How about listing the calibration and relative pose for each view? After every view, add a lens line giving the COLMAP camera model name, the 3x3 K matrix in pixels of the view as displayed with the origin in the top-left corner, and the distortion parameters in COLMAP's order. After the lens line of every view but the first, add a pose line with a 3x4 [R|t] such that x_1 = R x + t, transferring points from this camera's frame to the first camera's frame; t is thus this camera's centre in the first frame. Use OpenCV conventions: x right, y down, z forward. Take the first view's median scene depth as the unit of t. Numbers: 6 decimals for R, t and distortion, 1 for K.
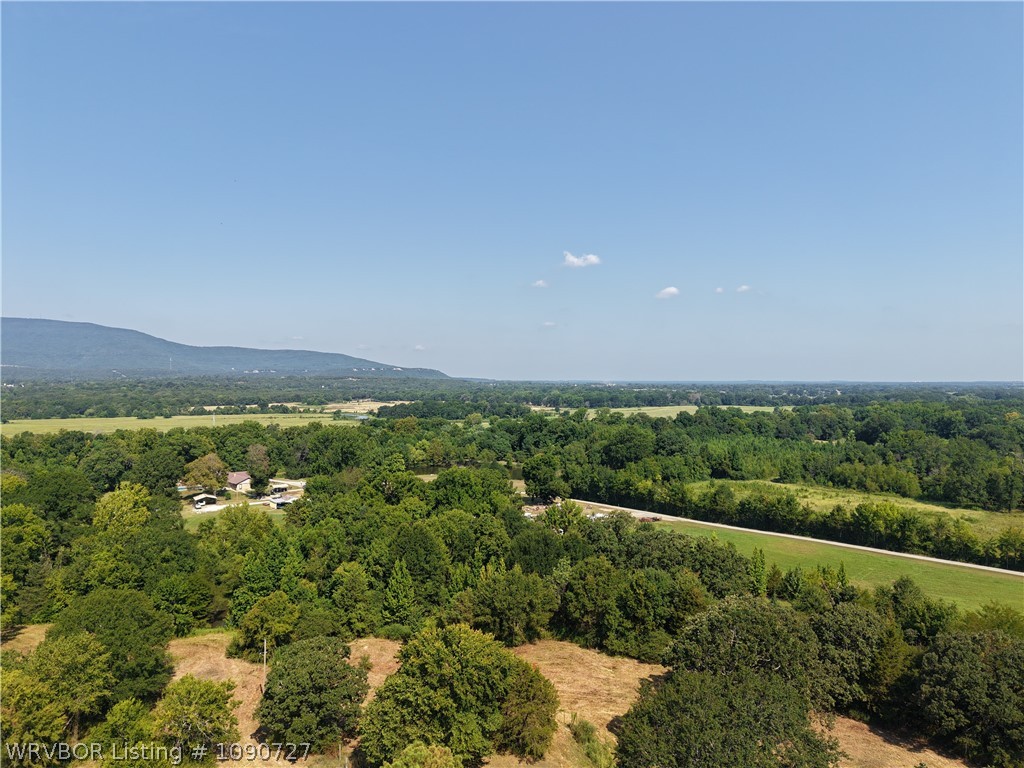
lens RADIAL K [[683.3, 0, 513.5], [0, 683.3, 375.8], [0, 0, 1]] dist [0.030224, -0.028417]
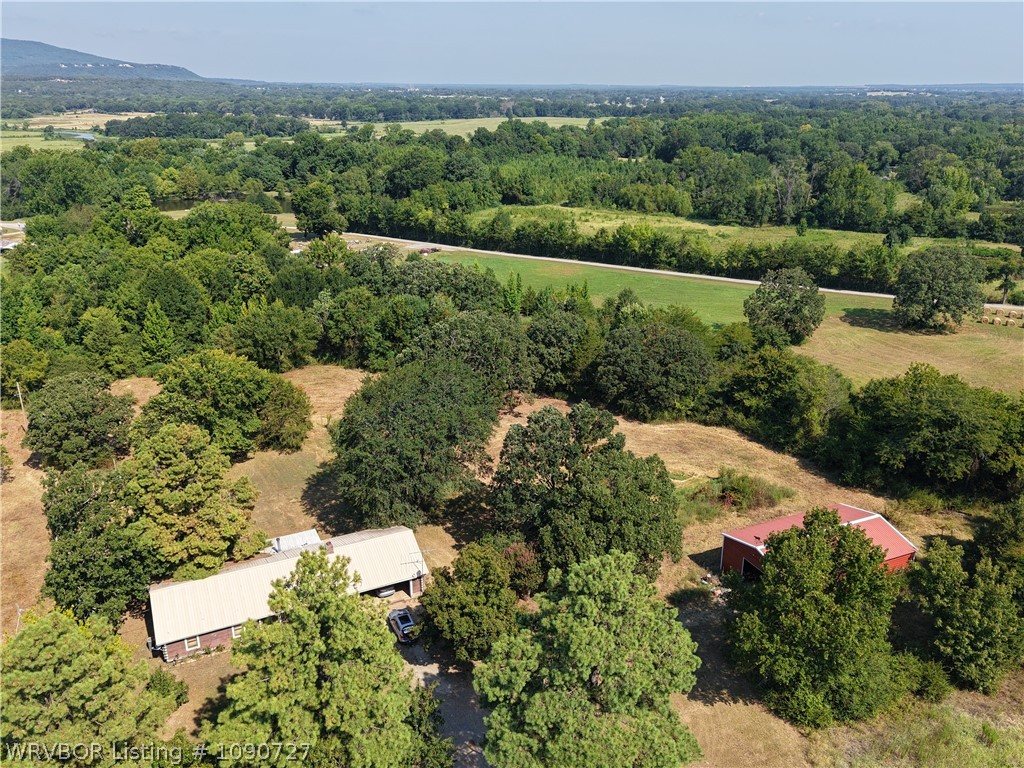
lens RADIAL K [[784.3, 0, 514.0], [0, 784.3, 376.7], [0, 0, 1]] dist [0.041472, -0.050242]
pose [[0.966352, -0.085222, 0.242694, 0.032320], [-0.006466, 0.935173, 0.354131, -0.021482], [-0.257141, -0.343785, 0.903156, -0.119238]]
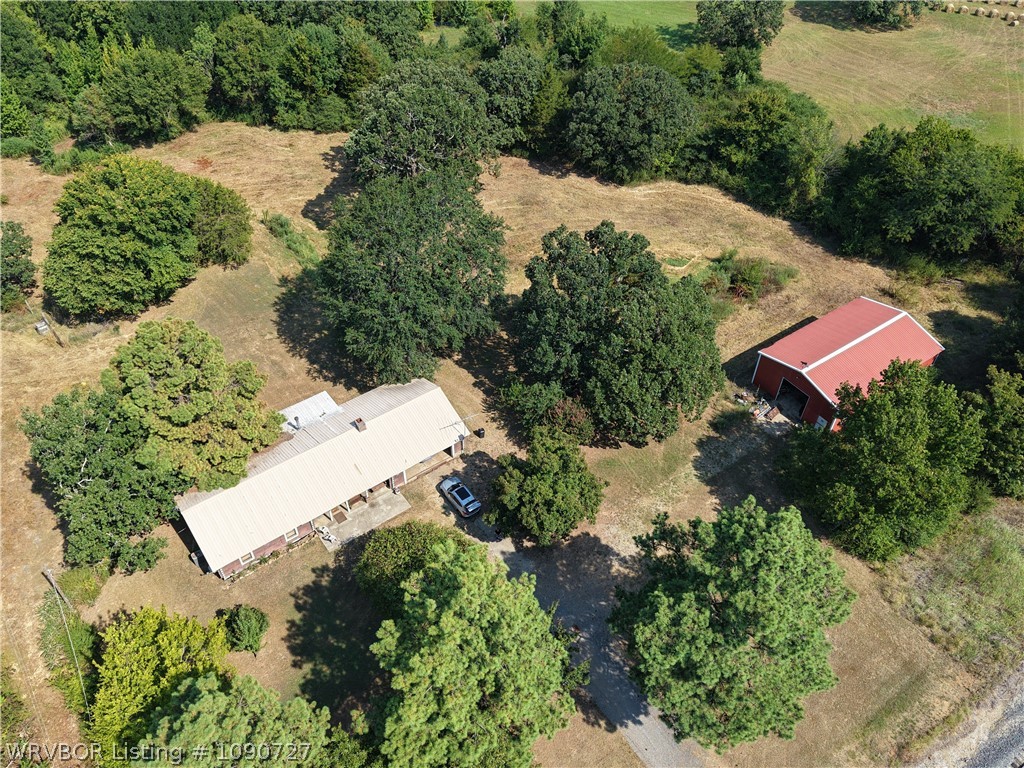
lens RADIAL K [[784.3, 0, 517.7], [0, 784.3, 380.3], [0, 0, 1]] dist [0.041472, -0.050242]
pose [[0.899440, -0.297302, 0.320341, -0.010103], [-0.018534, 0.706367, 0.707603, -0.067952], [-0.436650, -0.642384, 0.629825, -0.019983]]
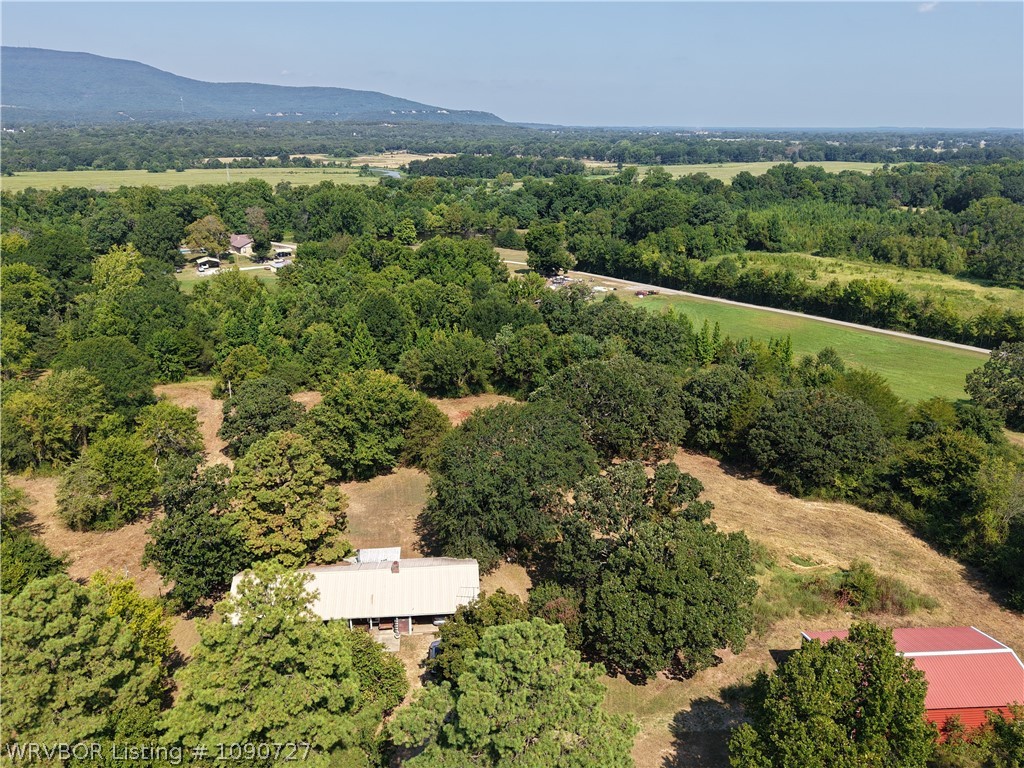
lens RADIAL K [[784.3, 0, 514.9], [0, 784.3, 378.2], [0, 0, 1]] dist [0.041472, -0.050242]
pose [[0.996308, 0.030455, -0.080268, 0.117929], [-0.003968, 0.950302, 0.311305, -0.023537], [0.085760, -0.309837, 0.946914, -0.122757]]
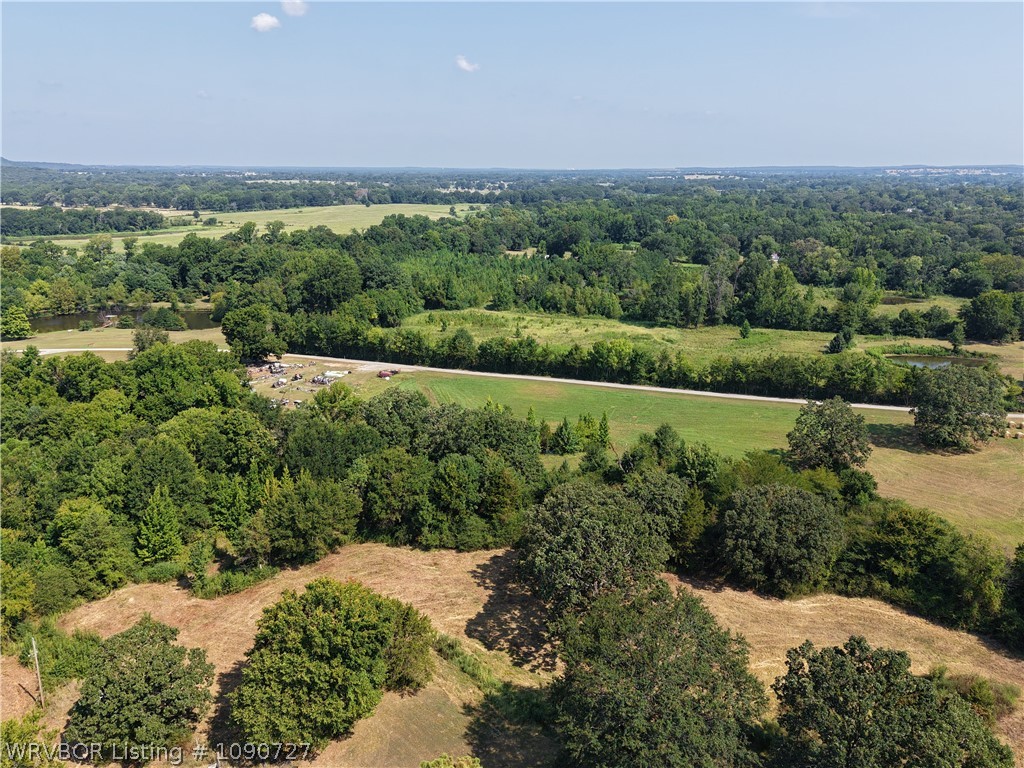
lens RADIAL K [[784.3, 0, 515.1], [0, 784.3, 379.8], [0, 0, 1]] dist [0.041472, -0.050242]
pose [[0.895059, -0.112742, 0.431461, -0.110565], [-0.006989, 0.963850, 0.266354, -0.066706], [-0.445892, -0.241418, 0.861915, 0.030134]]
